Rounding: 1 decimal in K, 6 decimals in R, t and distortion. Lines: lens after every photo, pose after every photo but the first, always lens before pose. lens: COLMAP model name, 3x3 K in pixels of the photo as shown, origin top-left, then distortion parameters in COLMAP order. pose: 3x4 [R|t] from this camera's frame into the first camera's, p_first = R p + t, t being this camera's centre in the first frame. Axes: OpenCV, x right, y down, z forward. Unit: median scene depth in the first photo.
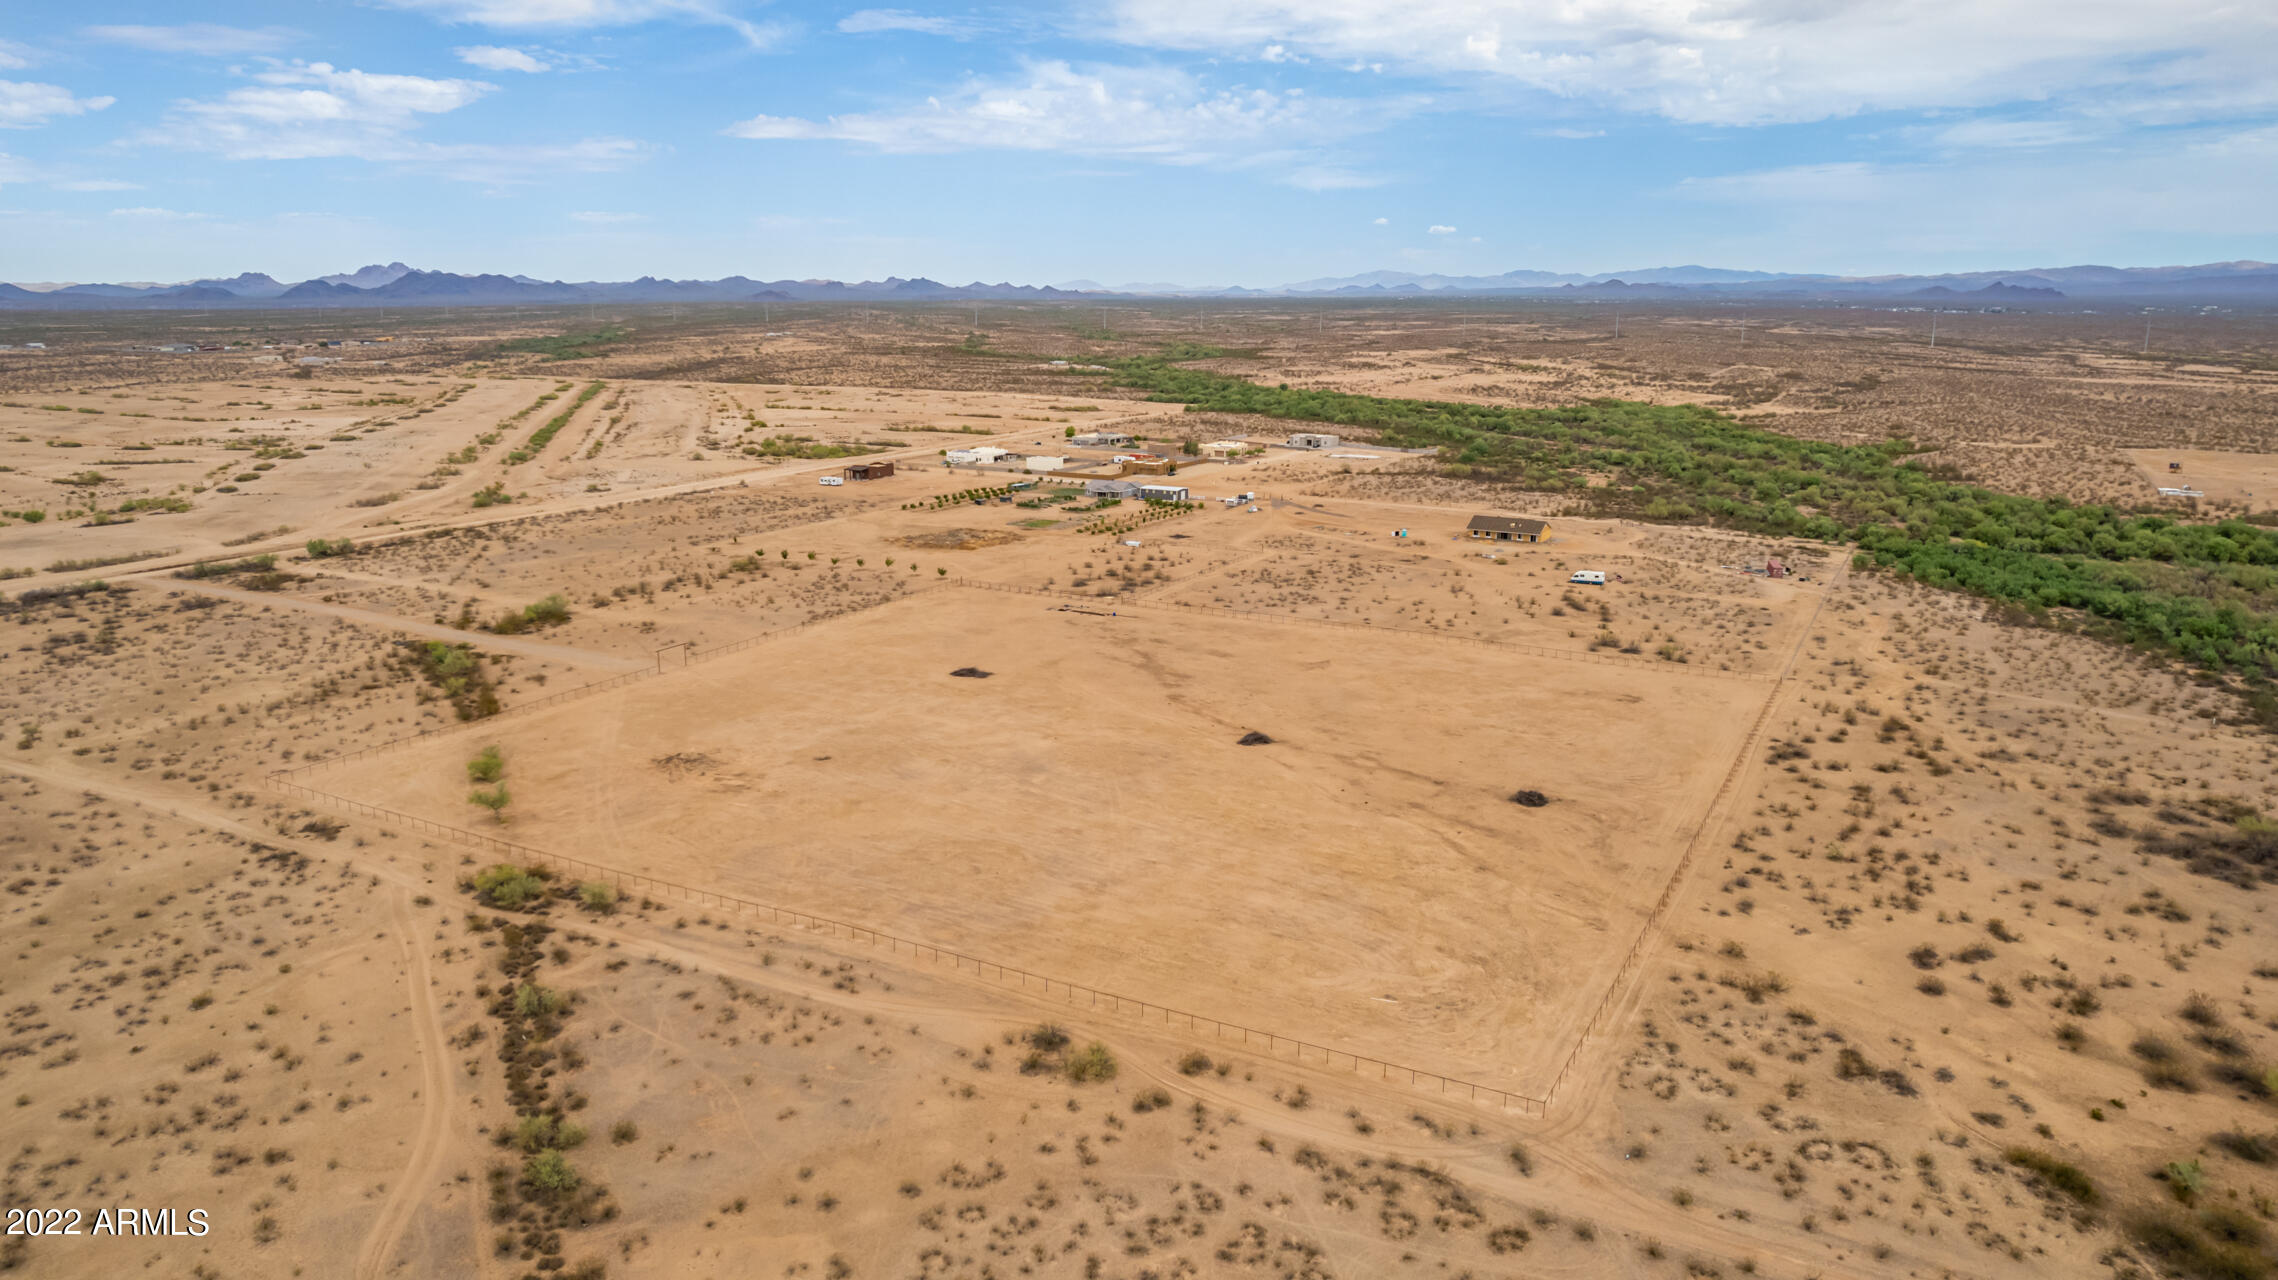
lens RADIAL K [[1538.2, 0, 1154.7], [0, 1538.2, 634.8], [0, 0, 1]] dist [-0.087183, 0.082586]
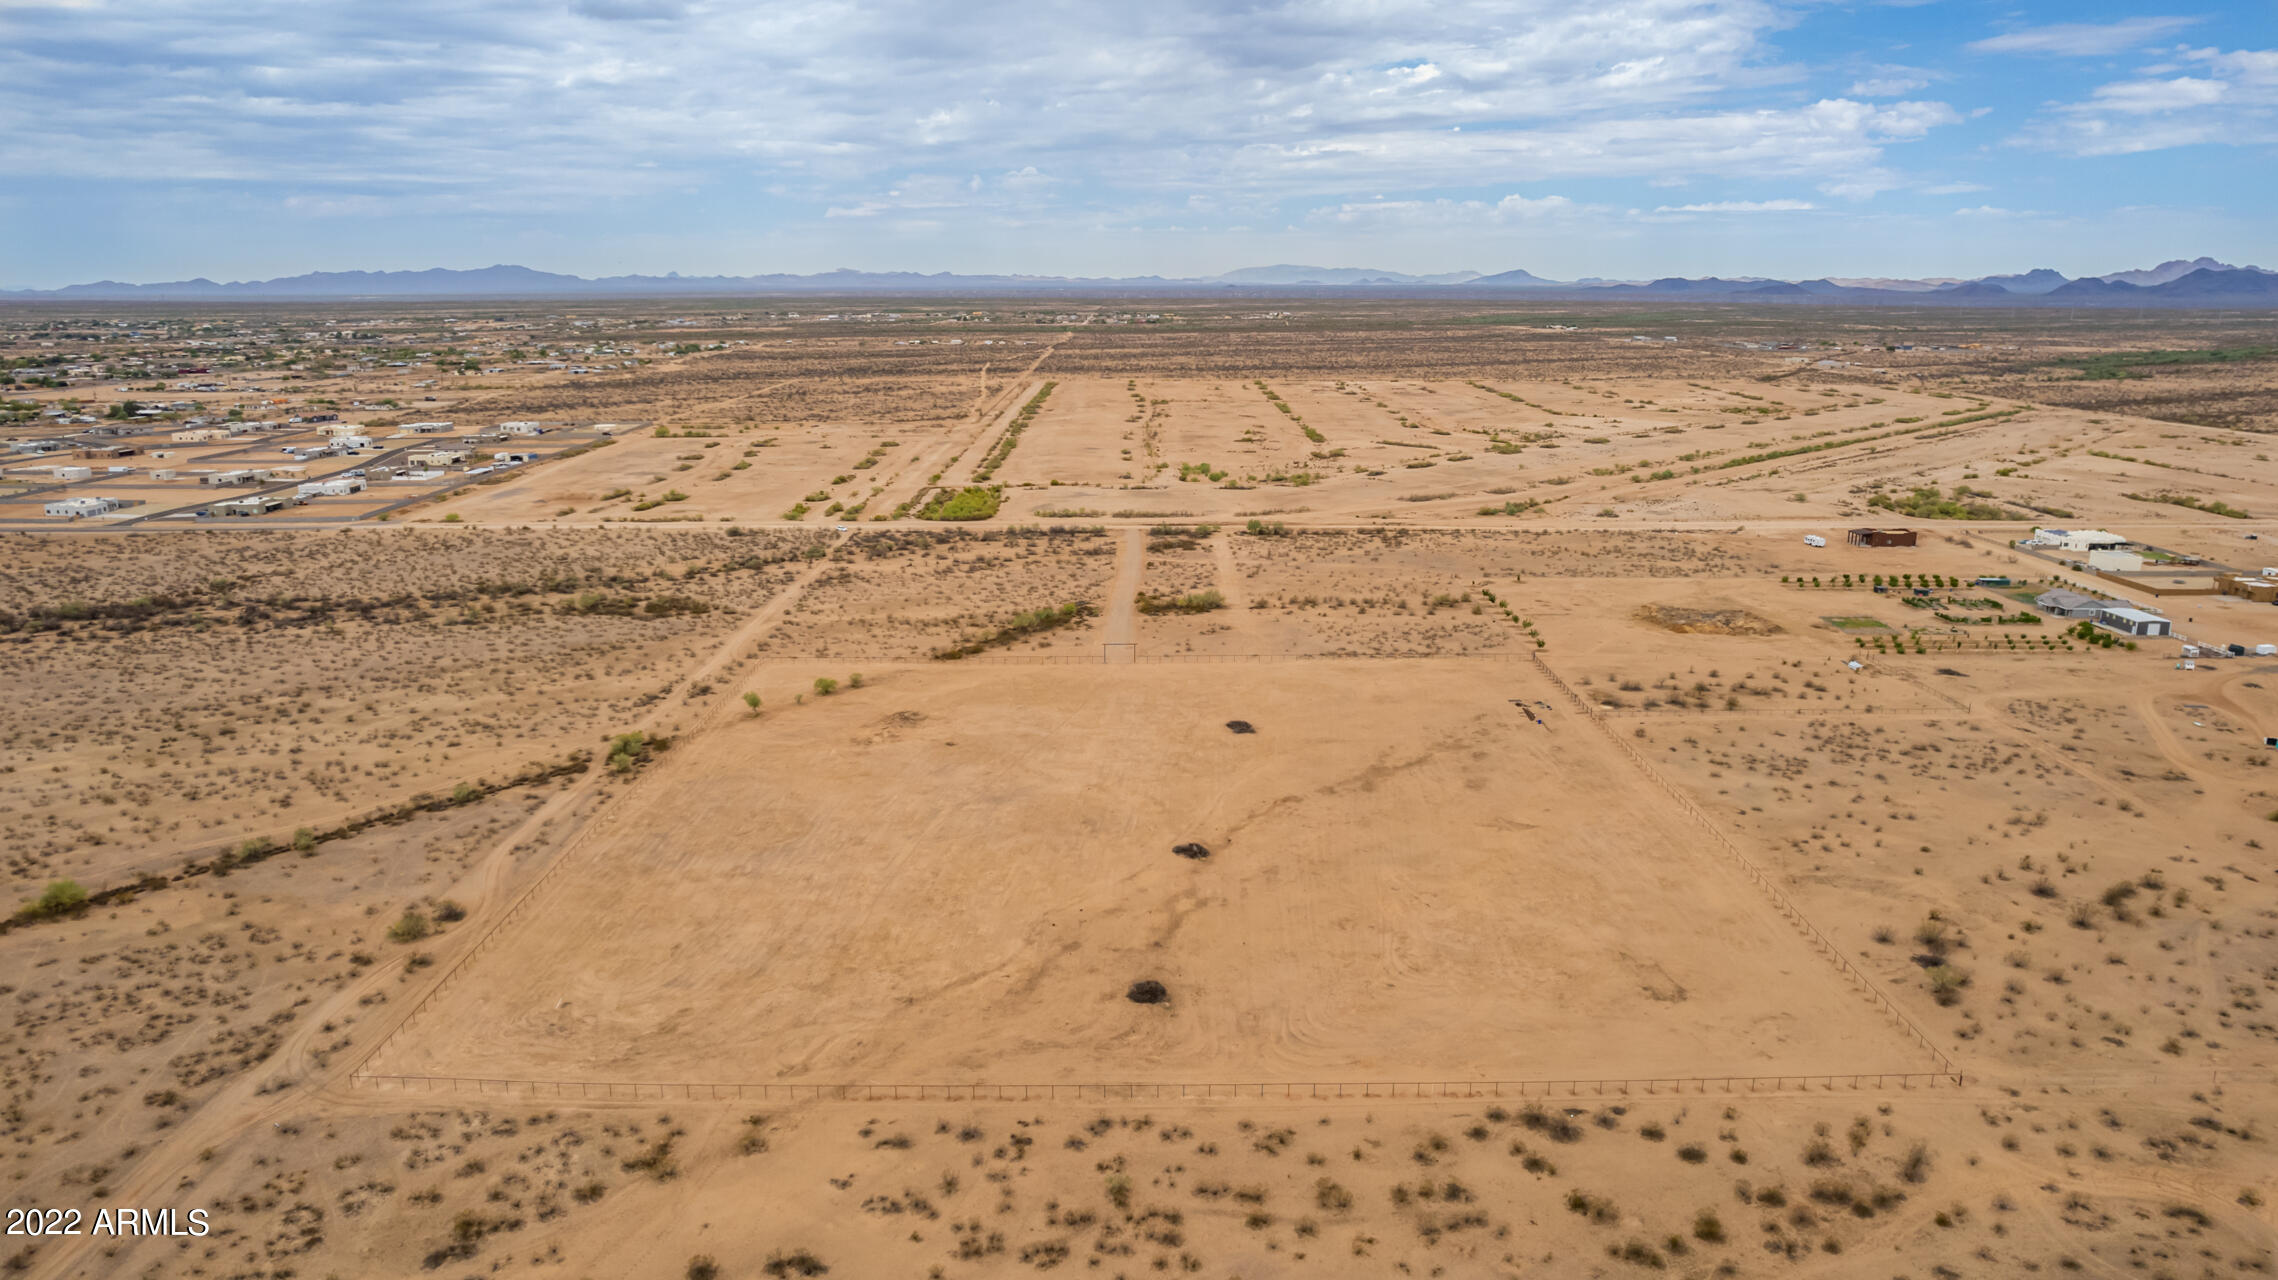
lens RADIAL K [[1522.8, 0, 1153.7], [0, 1522.8, 637.2], [0, 0, 1]] dist [-0.084145, 0.077124]
pose [[0.485013, 0.199194, -0.851519, 1.005565], [-0.193522, 0.974019, 0.117624, -0.201947], [0.852826, 0.107739, 0.510960, 0.591068]]
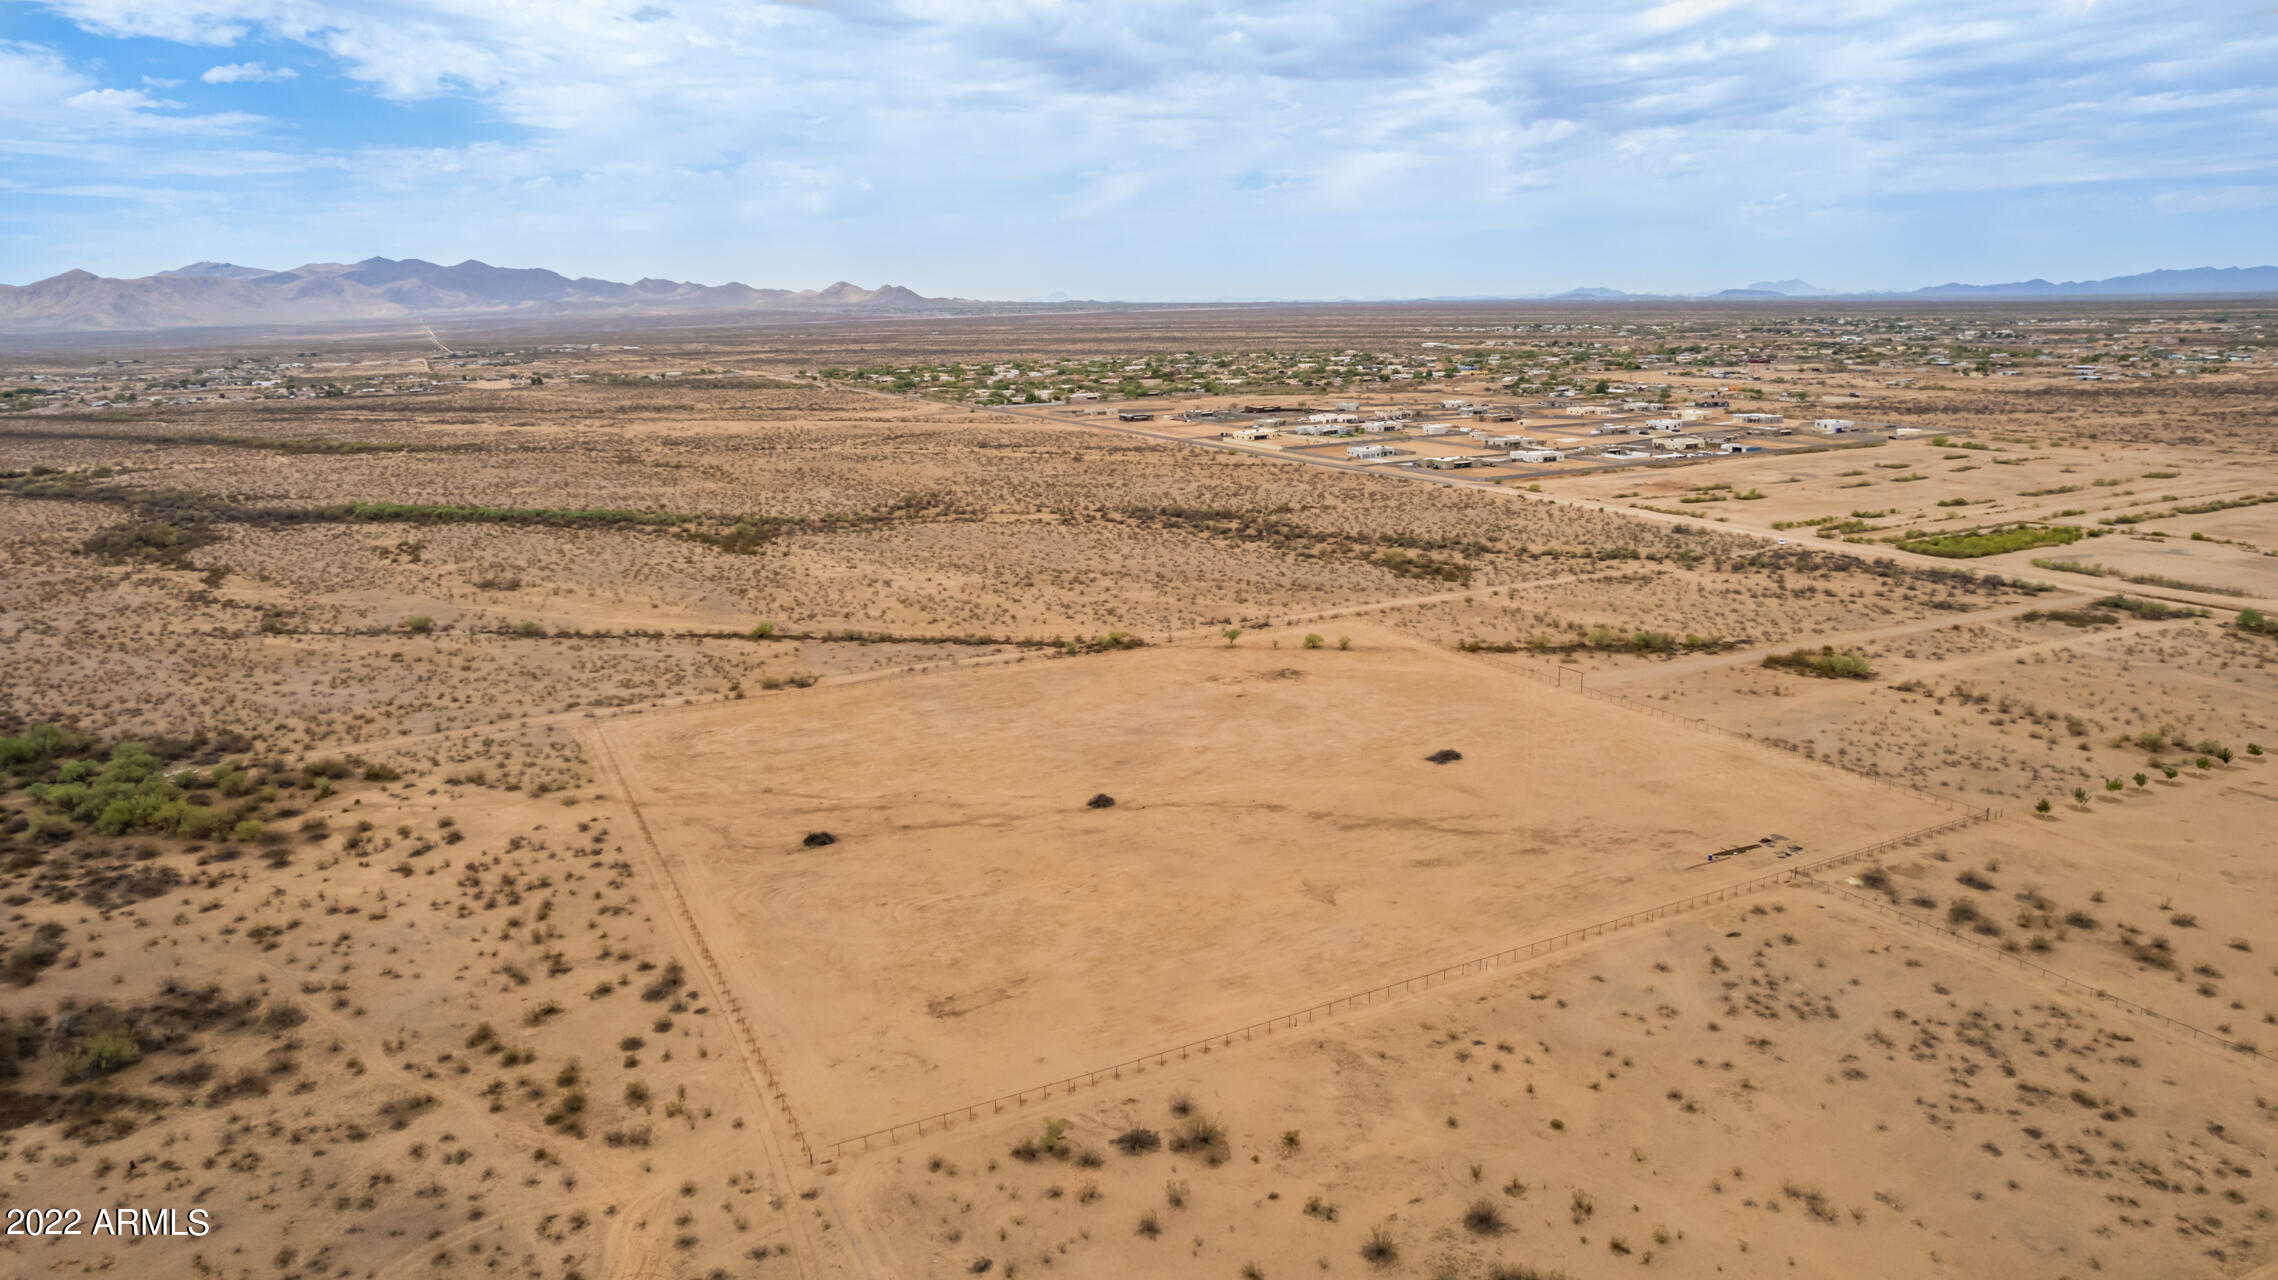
lens RADIAL K [[1459.8, 0, 1153.7], [0, 1459.8, 635.8], [0, 0, 1]] dist [-0.084672, 0.078415]
pose [[-0.565779, 0.195767, -0.800980, 1.001259], [-0.163763, 0.925377, 0.341846, -0.467271], [0.808131, 0.324580, -0.491500, 1.804318]]
